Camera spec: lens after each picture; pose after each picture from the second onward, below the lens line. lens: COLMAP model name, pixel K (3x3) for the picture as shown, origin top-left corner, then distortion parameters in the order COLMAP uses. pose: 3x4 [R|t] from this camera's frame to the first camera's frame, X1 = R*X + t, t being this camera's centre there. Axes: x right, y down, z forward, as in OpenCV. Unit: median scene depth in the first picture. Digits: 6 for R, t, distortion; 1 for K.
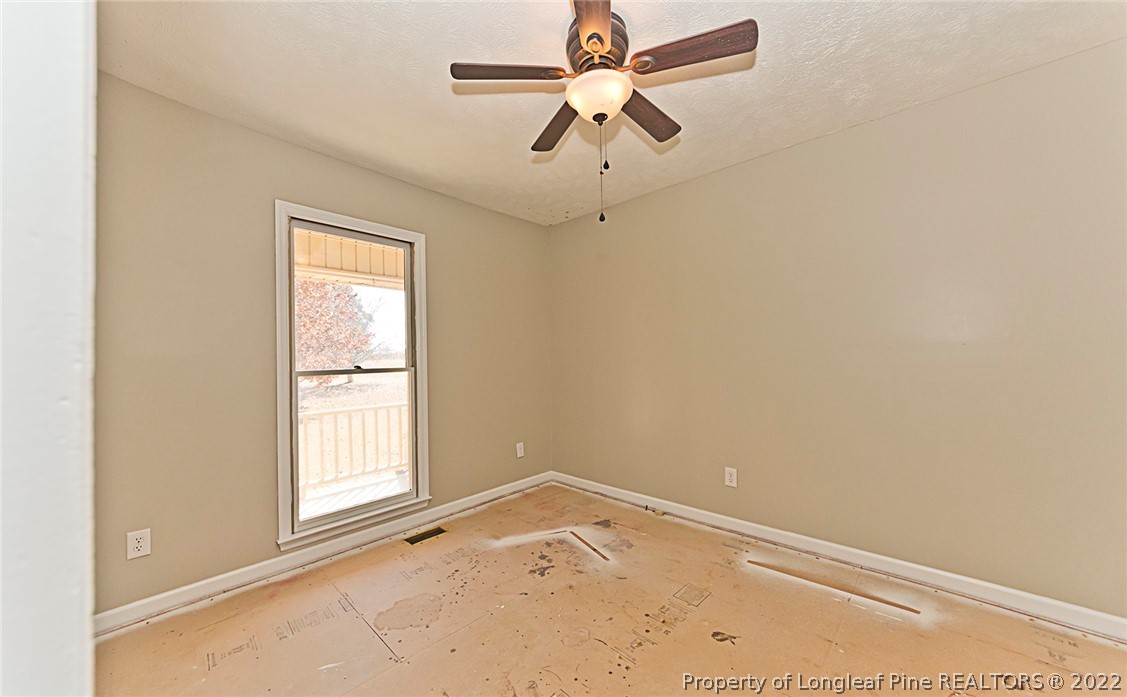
lens RADIAL K [[412.8, 0, 561.1], [0, 412.8, 355.8], [0, 0, 1]] dist [0.011737, -0.000730]
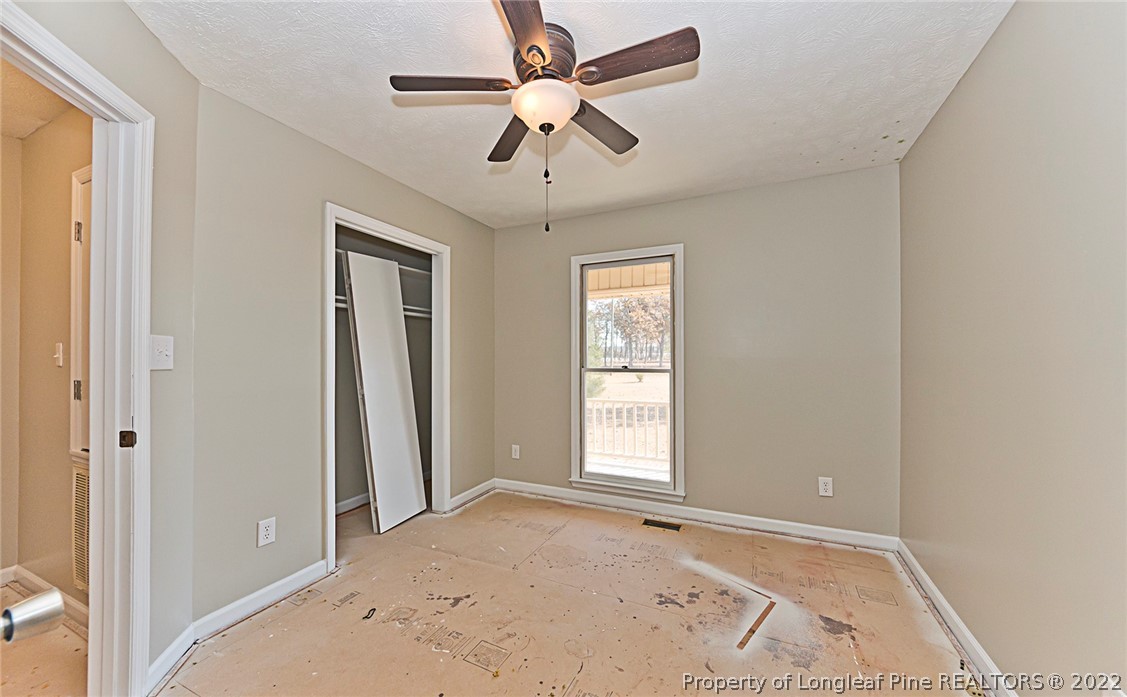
lens RADIAL K [[412.8, 0, 574.8], [0, 412.8, 349.2], [0, 0, 1]] dist [0.011737, -0.000730]
pose [[0.311660, -0.004594, -0.950183, 0.638645], [-0.005918, 0.999960, -0.006776, -0.016208], [0.950175, 0.007735, 0.311620, 0.448670]]
